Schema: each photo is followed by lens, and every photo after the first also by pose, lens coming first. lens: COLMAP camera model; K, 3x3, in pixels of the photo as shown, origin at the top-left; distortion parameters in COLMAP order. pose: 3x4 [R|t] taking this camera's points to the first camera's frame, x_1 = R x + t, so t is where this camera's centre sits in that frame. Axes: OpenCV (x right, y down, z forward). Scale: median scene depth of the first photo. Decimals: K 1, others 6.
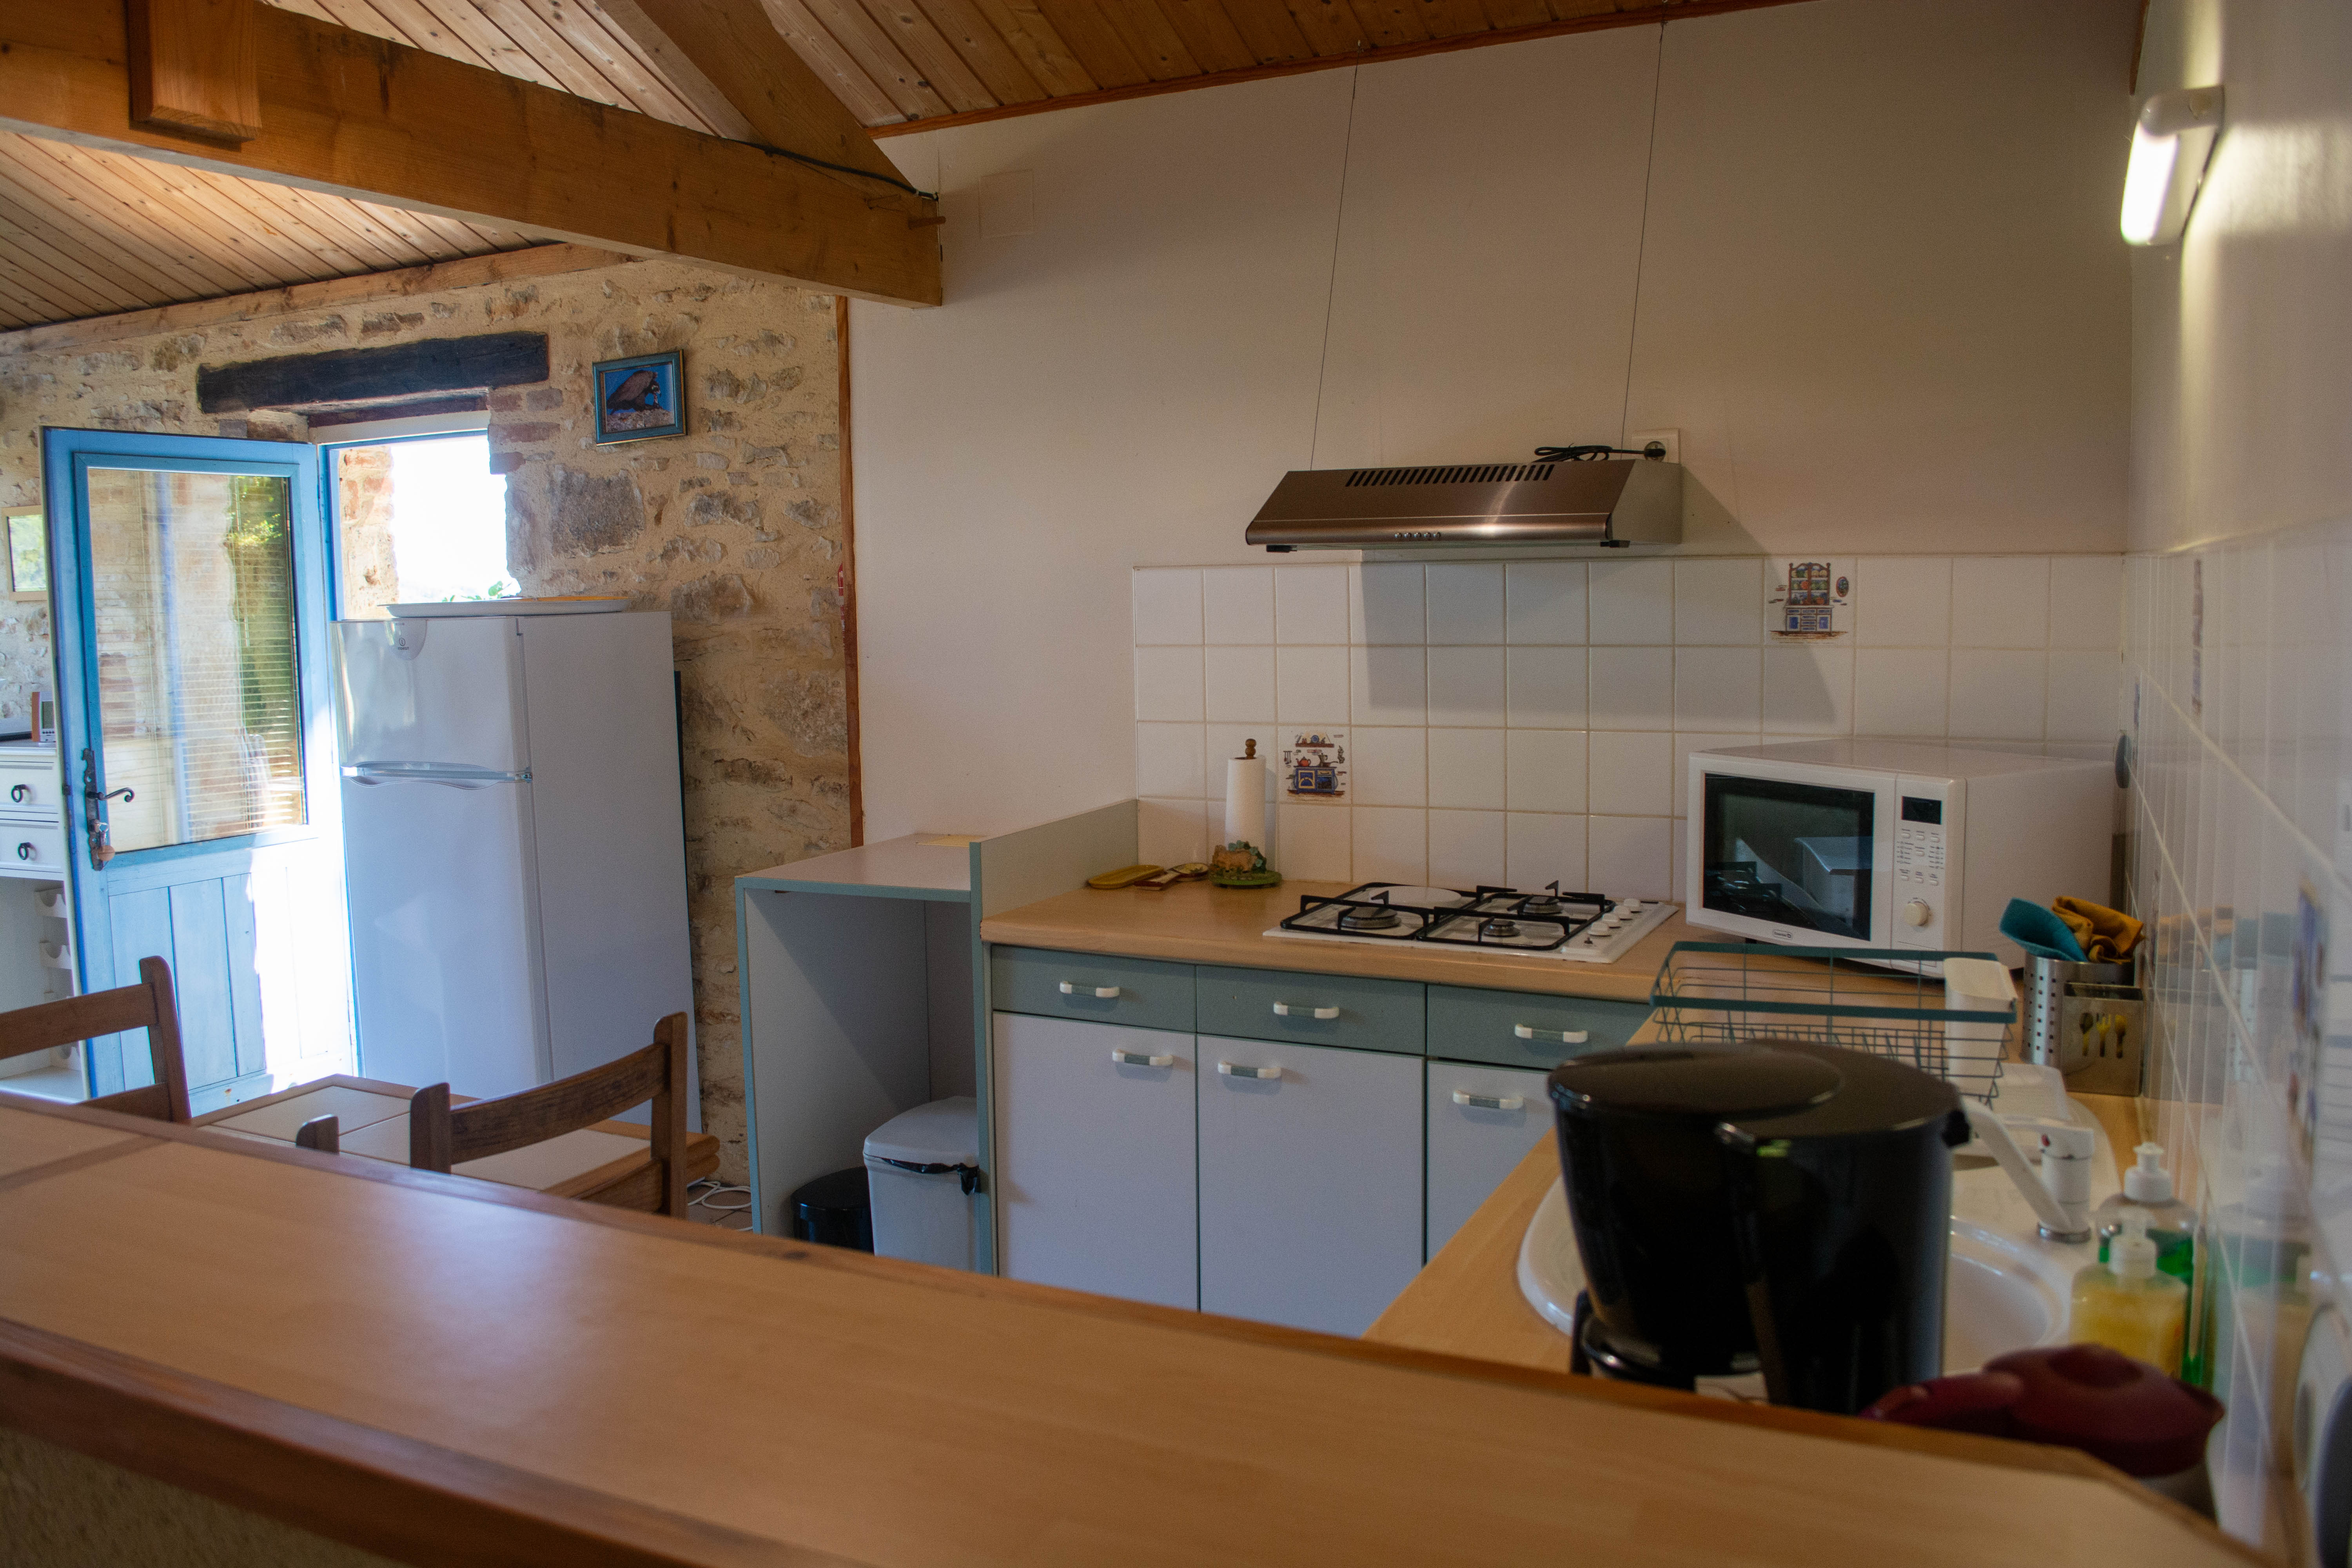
lens RADIAL K [[1855.7, 0, 1159.3], [0, 1855.7, 782.1], [0, 0, 1]] dist [-0.084853, 0.015775]
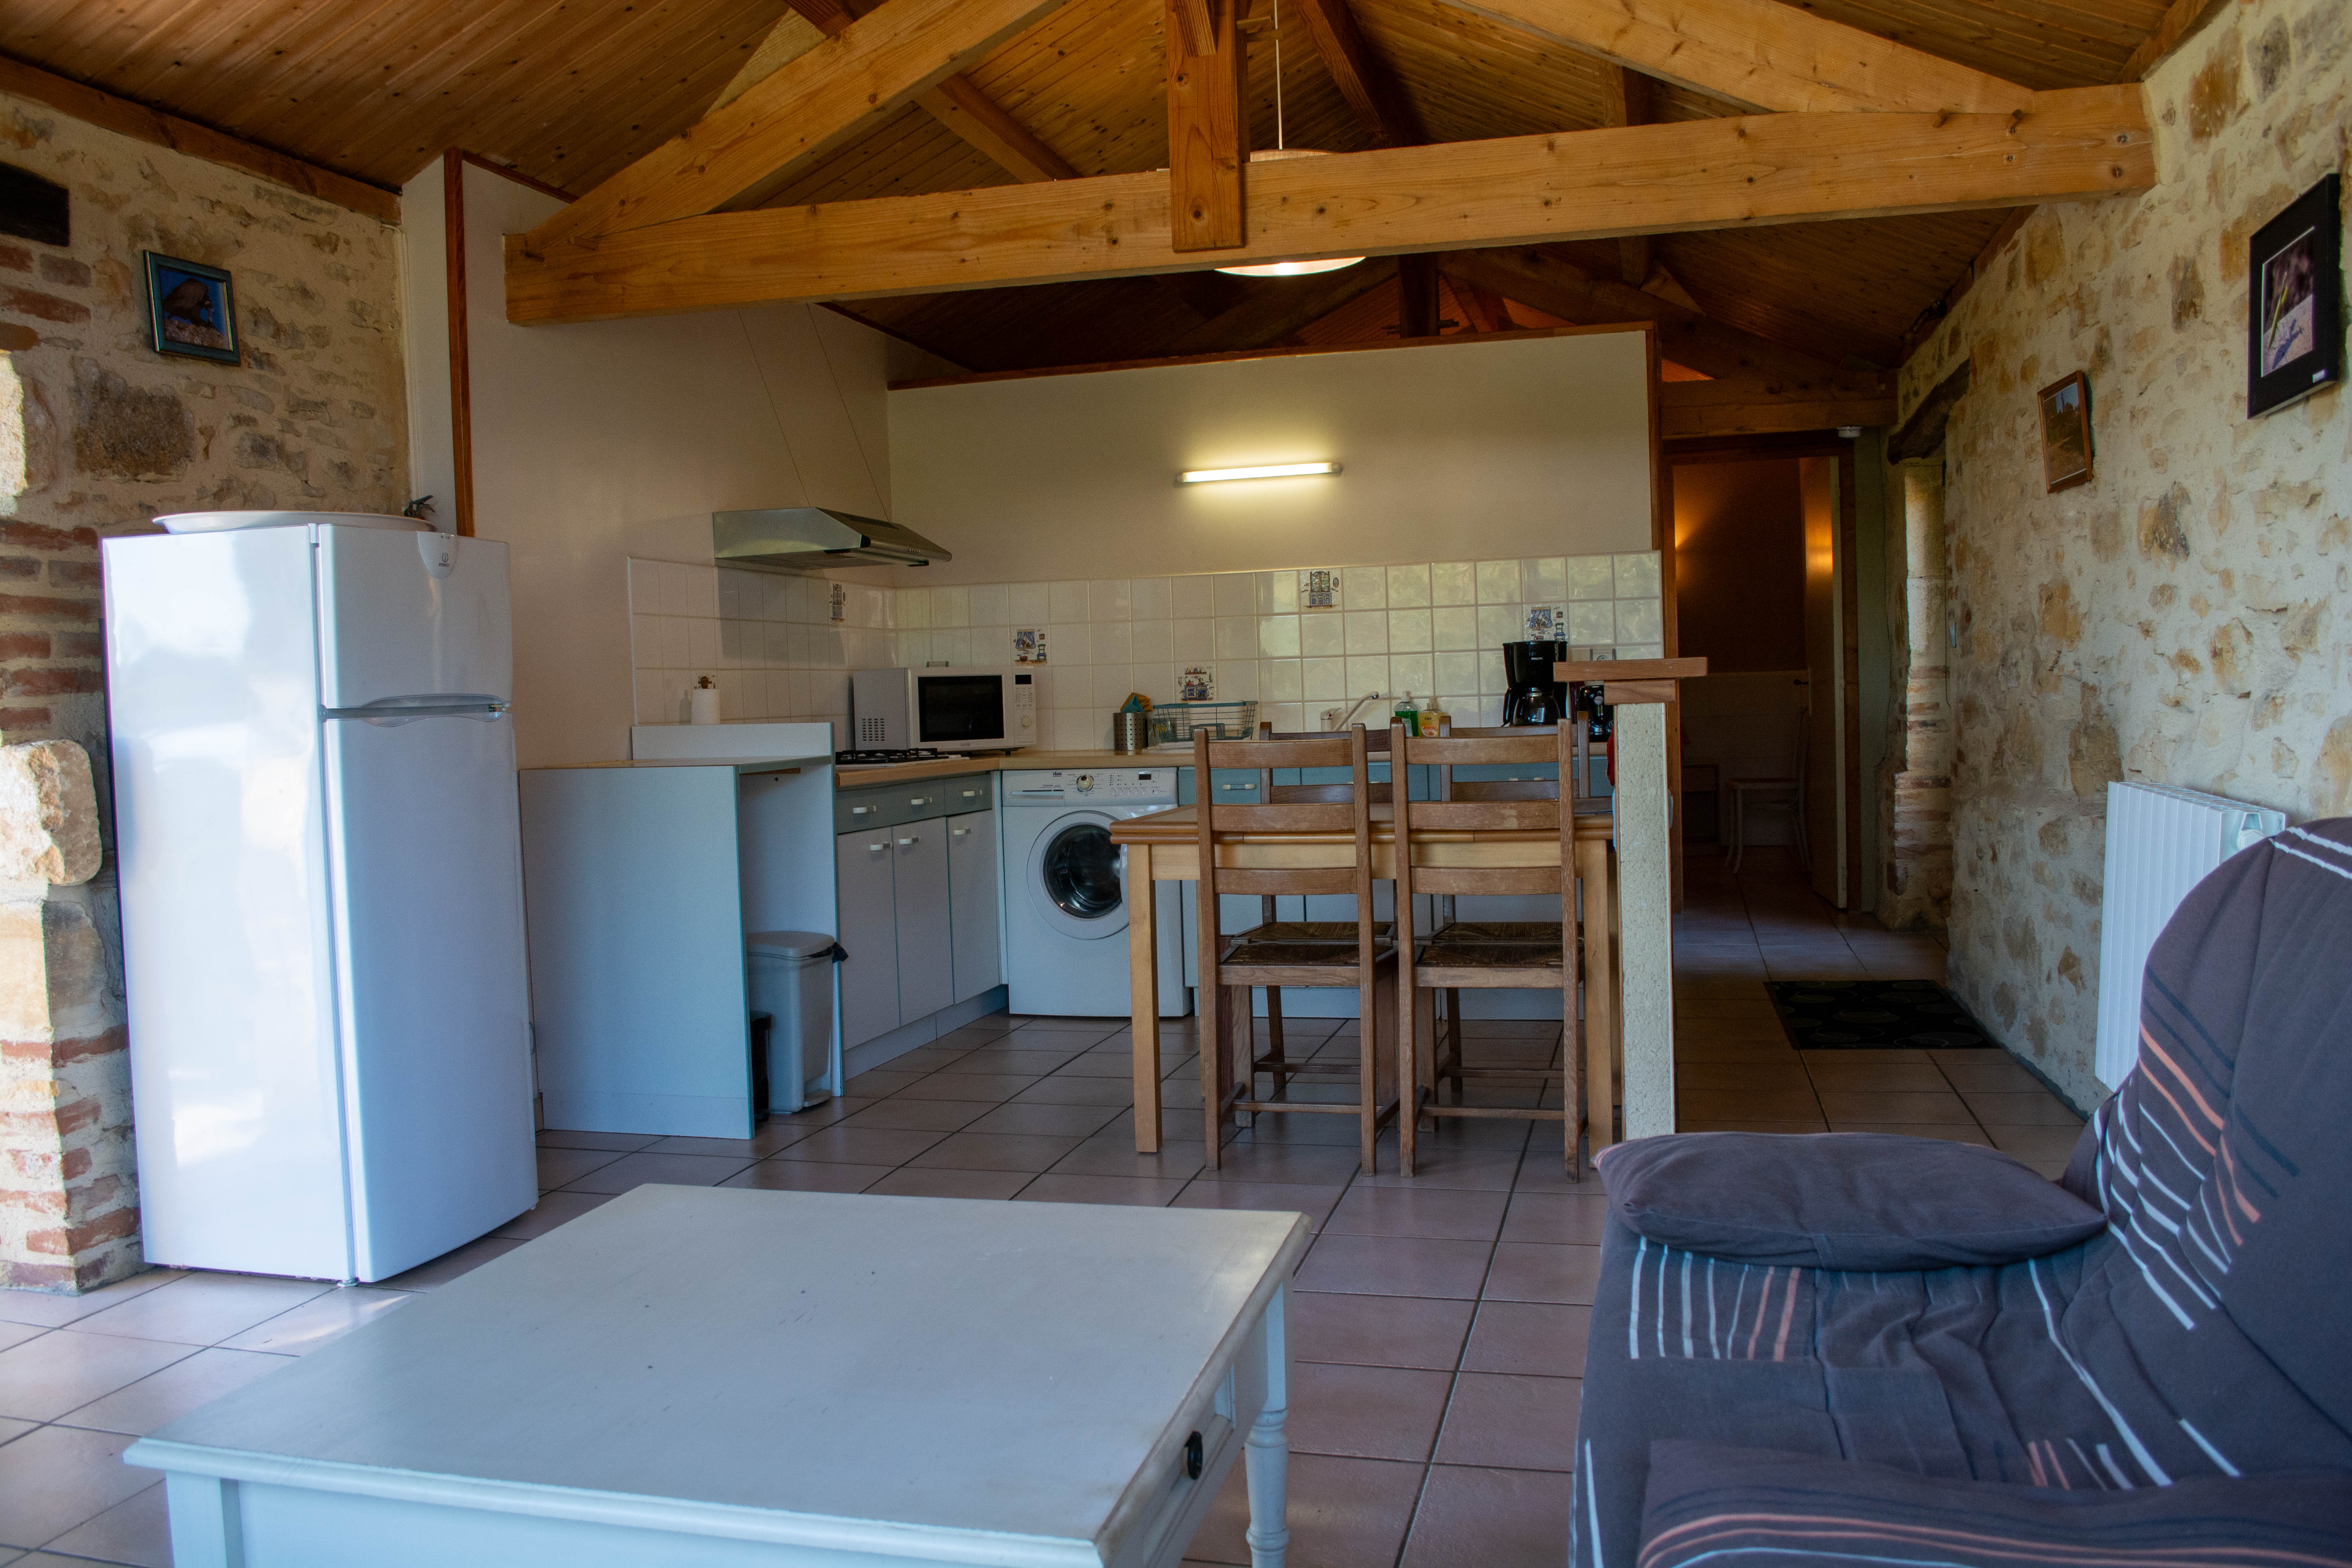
lens RADIAL K [[1855.7, 0, 1159.3], [0, 1855.7, 782.1], [0, 0, 1]] dist [-0.084853, 0.015775]
pose [[-0.189164, -0.023761, 0.981658, -1.202275], [0.136804, 0.989320, 0.050308, 0.029586], [-0.972369, 0.143811, -0.183893, 0.744798]]
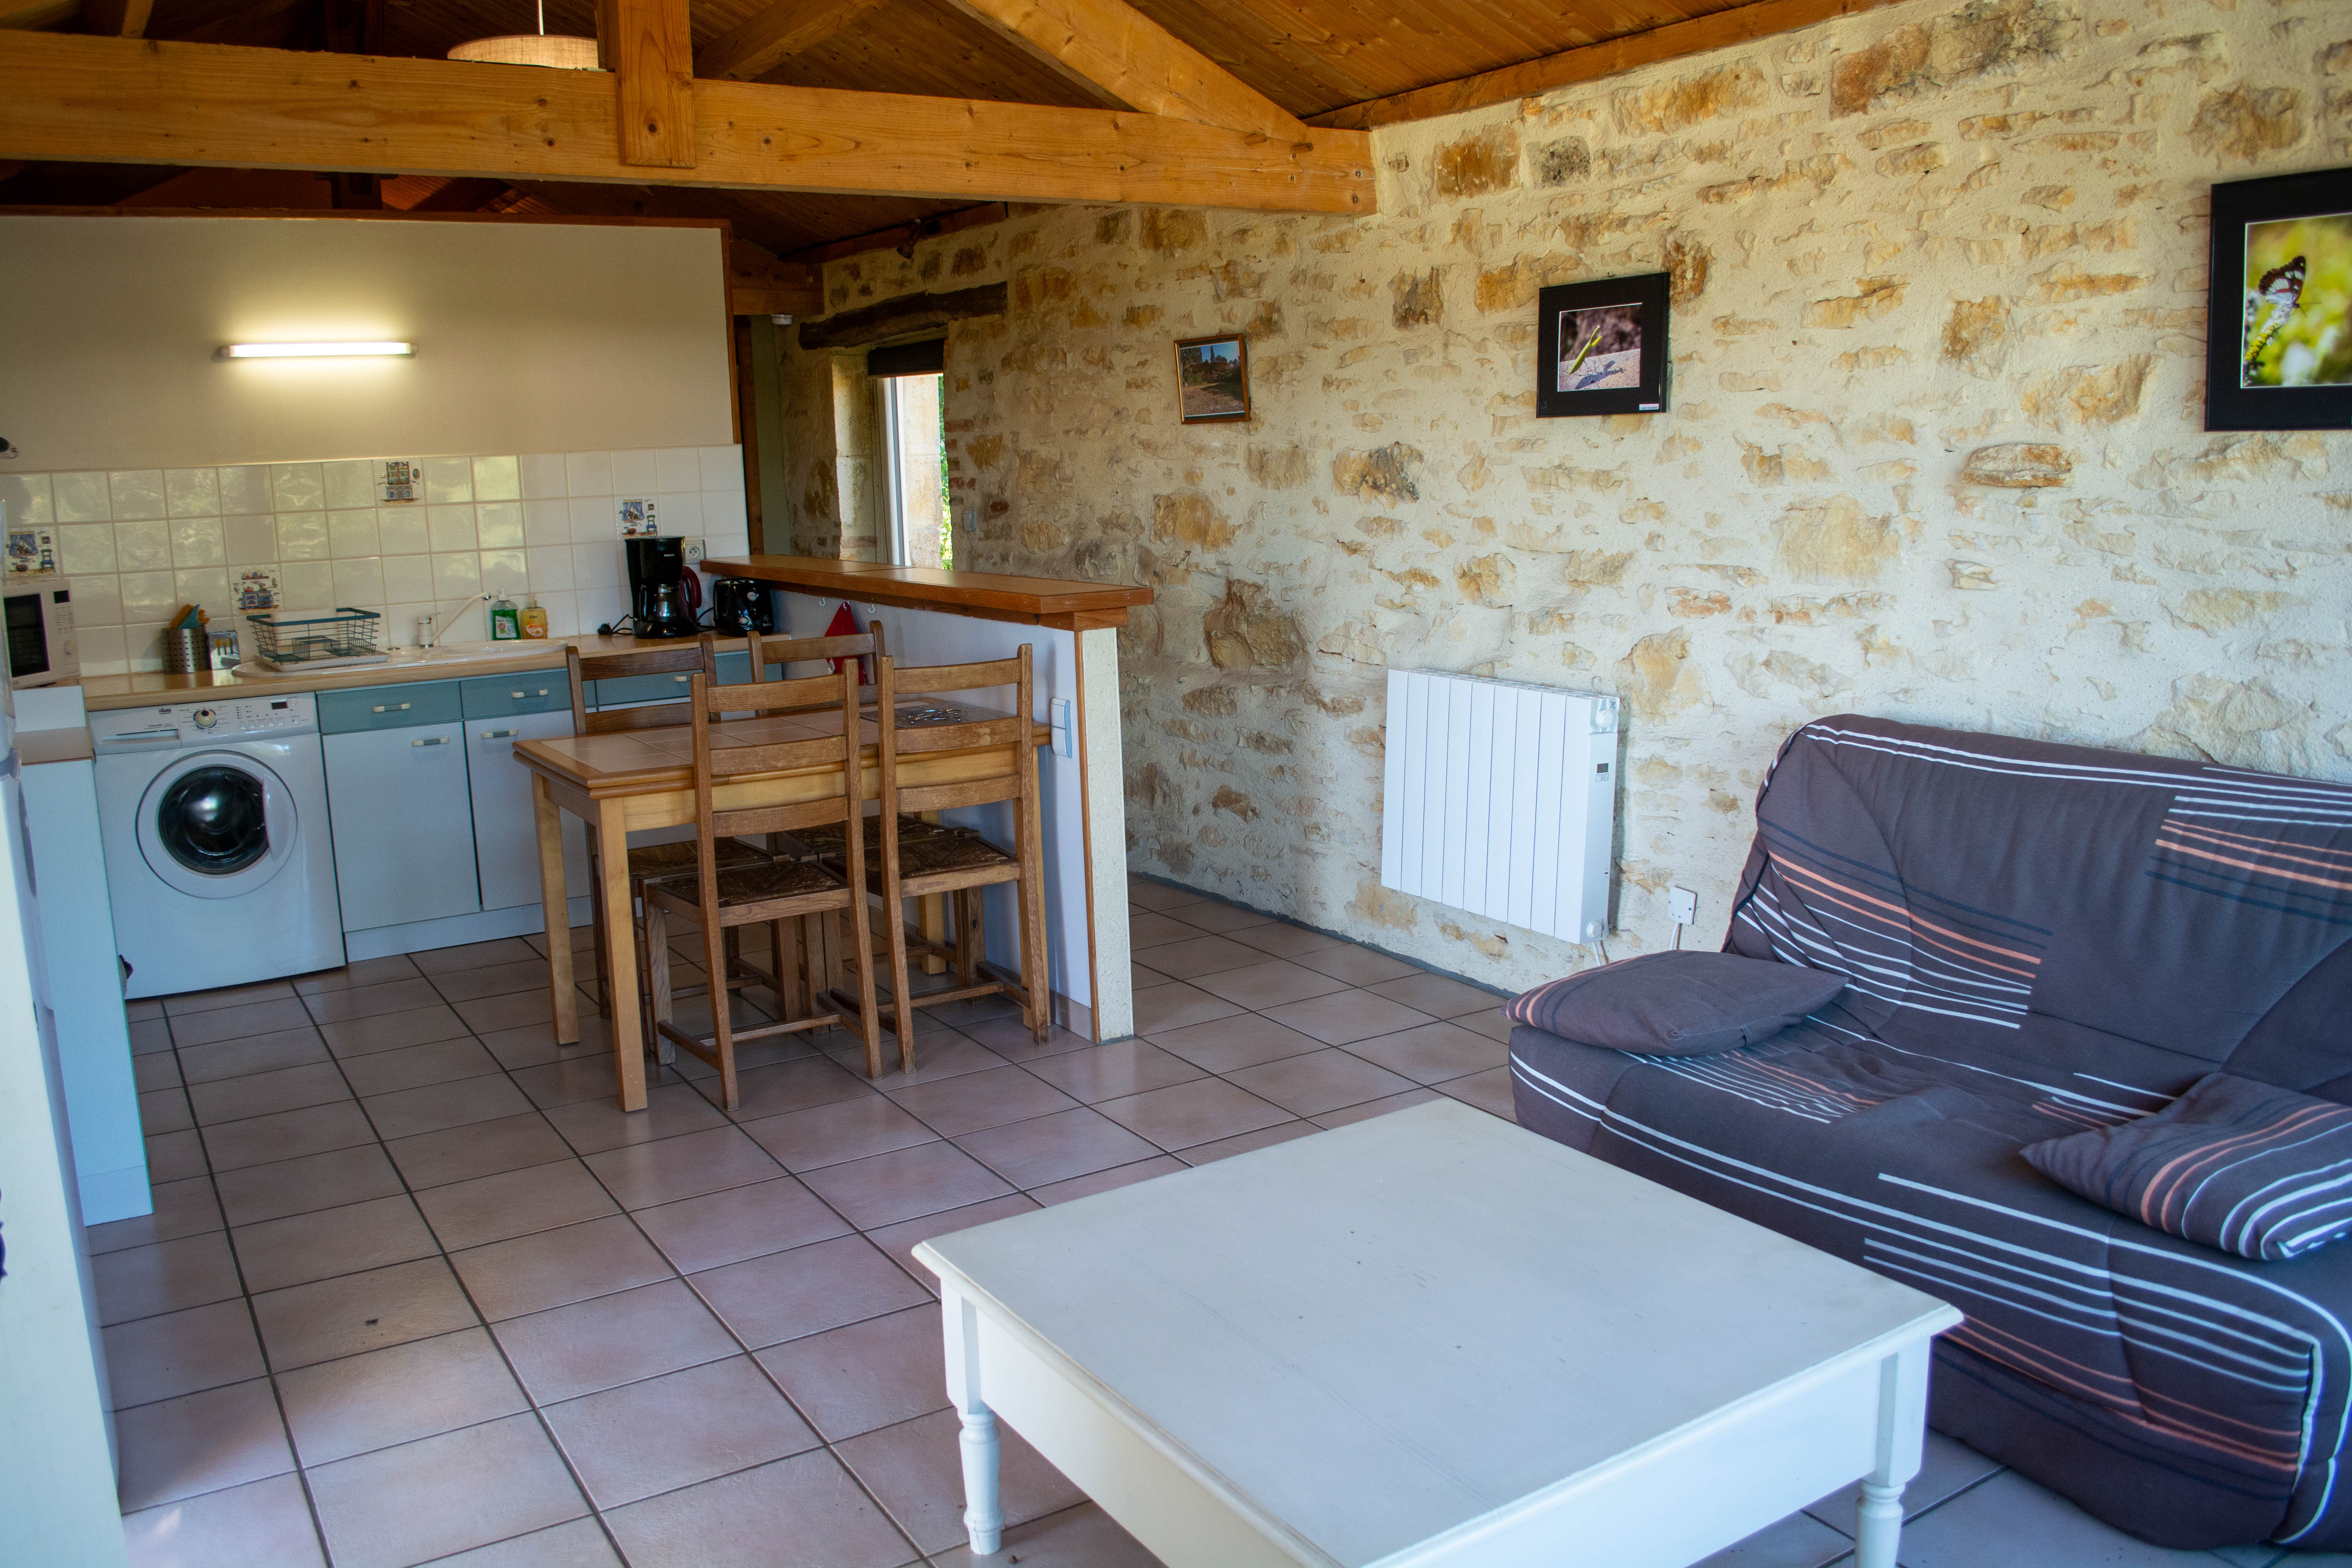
lens RADIAL K [[1855.7, 0, 1159.3], [0, 1855.7, 782.1], [0, 0, 1]] dist [-0.084853, 0.015775]
pose [[-0.850103, -0.052715, 0.523971, -0.964885], [0.097295, 0.962126, 0.254650, -0.101429], [-0.517550, 0.267458, -0.812778, 1.171605]]
